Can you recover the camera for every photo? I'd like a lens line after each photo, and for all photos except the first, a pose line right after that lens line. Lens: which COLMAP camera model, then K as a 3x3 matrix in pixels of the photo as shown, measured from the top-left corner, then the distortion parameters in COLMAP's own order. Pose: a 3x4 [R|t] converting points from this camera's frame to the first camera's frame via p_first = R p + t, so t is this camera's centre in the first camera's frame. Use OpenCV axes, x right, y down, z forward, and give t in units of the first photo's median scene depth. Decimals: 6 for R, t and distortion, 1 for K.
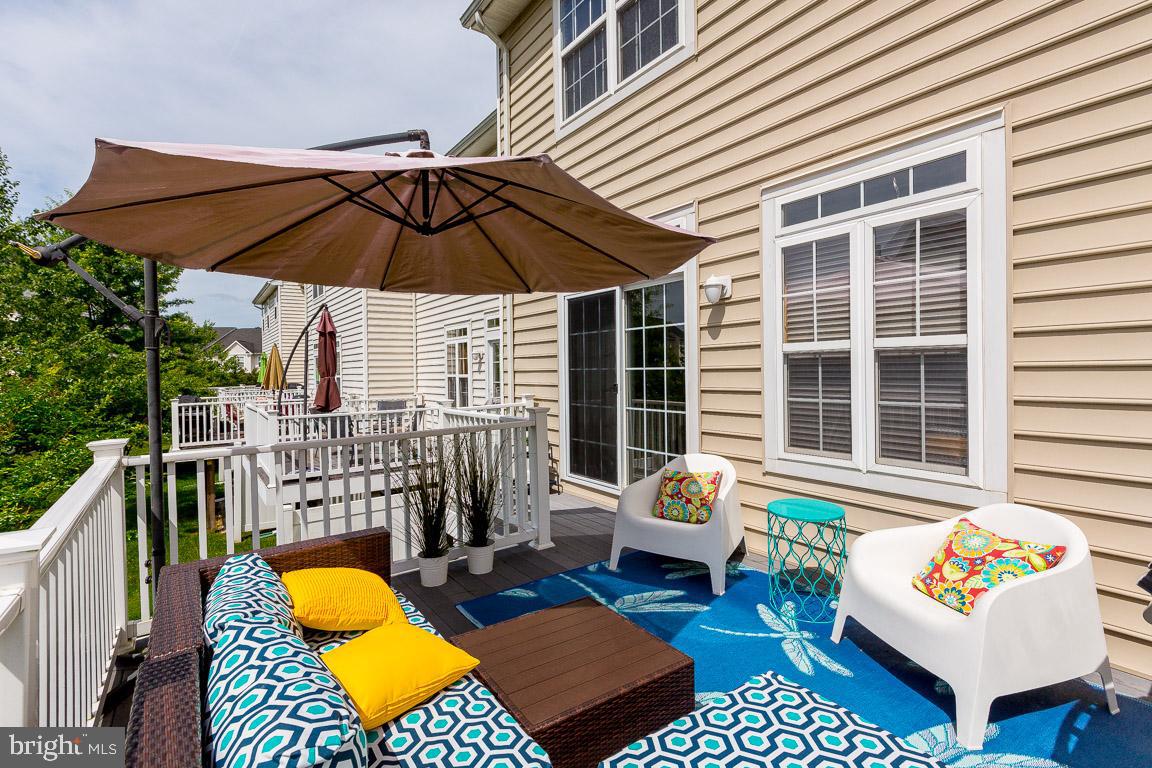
lens RADIAL K [[537.1, 0, 576.2], [0, 537.1, 370.3], [0, 0, 1]] dist [0.004195, 0.000525]
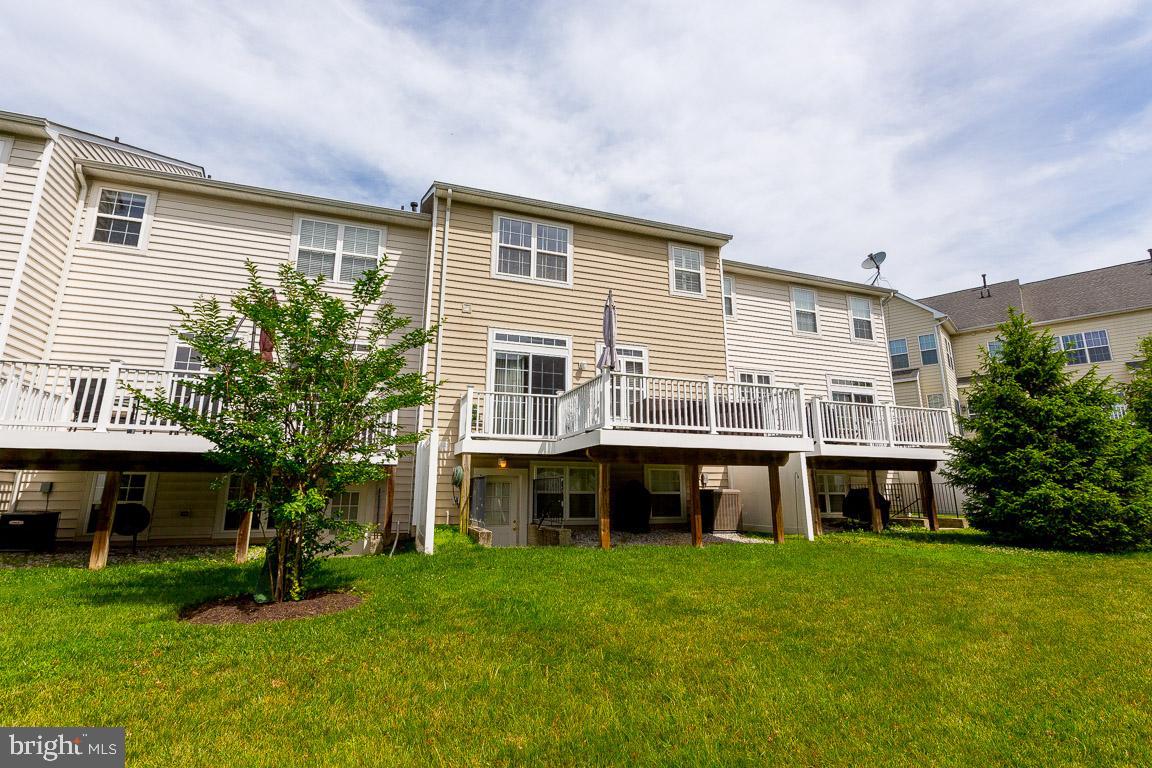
lens RADIAL K [[537.1, 0, 576.2], [0, 537.1, 370.3], [0, 0, 1]] dist [0.004195, 0.000525]
pose [[0.279747, 0.240656, 0.929423, -2.073042], [-0.001393, 0.968175, -0.250271, 0.516591], [-0.960073, 0.068718, 0.271179, 0.149947]]
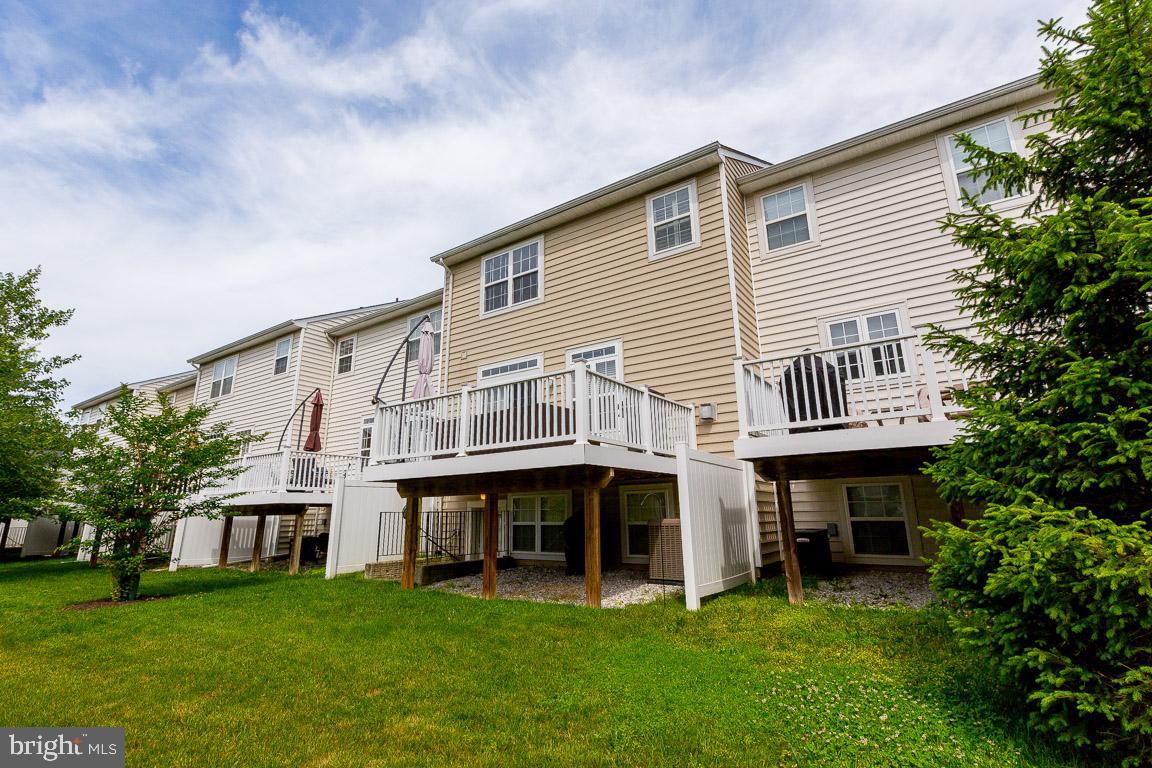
lens RADIAL K [[543.3, 0, 570.6], [0, 543.3, 372.3], [0, 0, 1]] dist [-0.001159, 0.000013]
pose [[0.943086, 0.097160, 0.318038, -0.432544], [-0.007397, 0.962259, -0.272034, 0.454391], [-0.332466, 0.254199, 0.908212, -1.292806]]
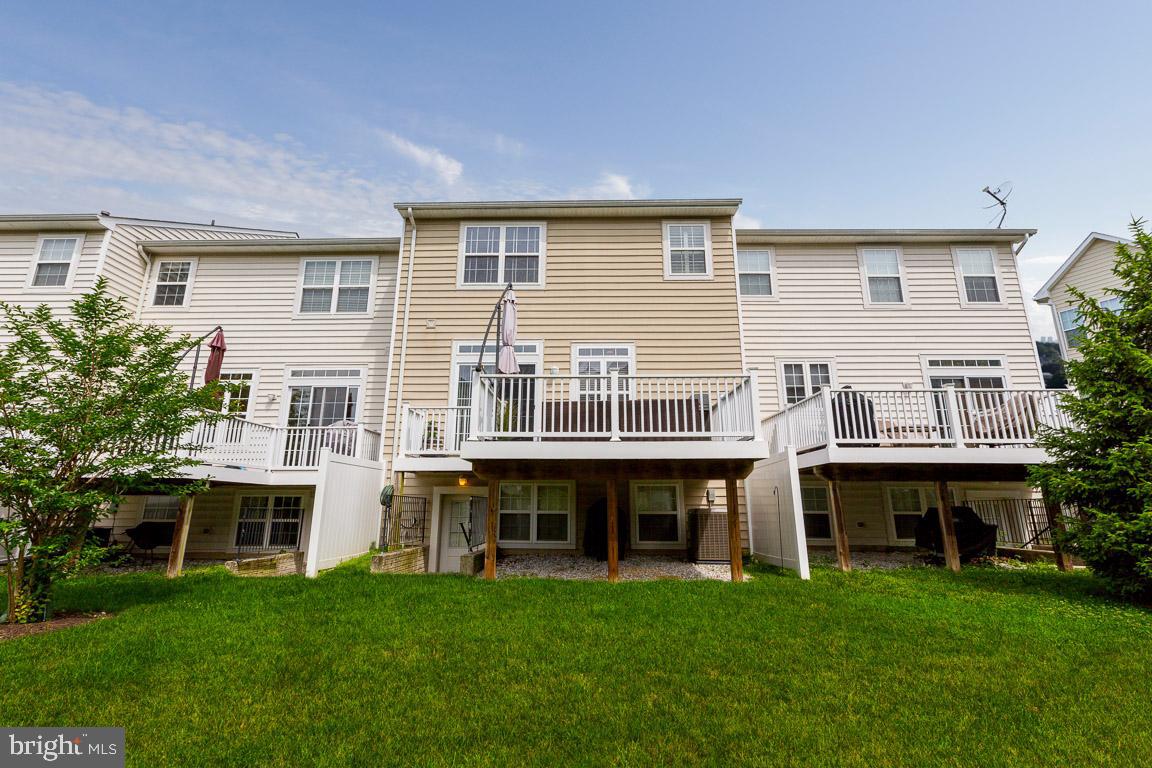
lens RADIAL K [[537.1, 0, 576.2], [0, 537.1, 370.3], [0, 0, 1]] dist [0.004195, 0.000525]
pose [[0.602123, 0.227661, 0.765257, -1.438114], [-0.011535, 0.960865, -0.276778, 0.492633], [-0.798320, 0.157828, 0.581184, -0.580484]]
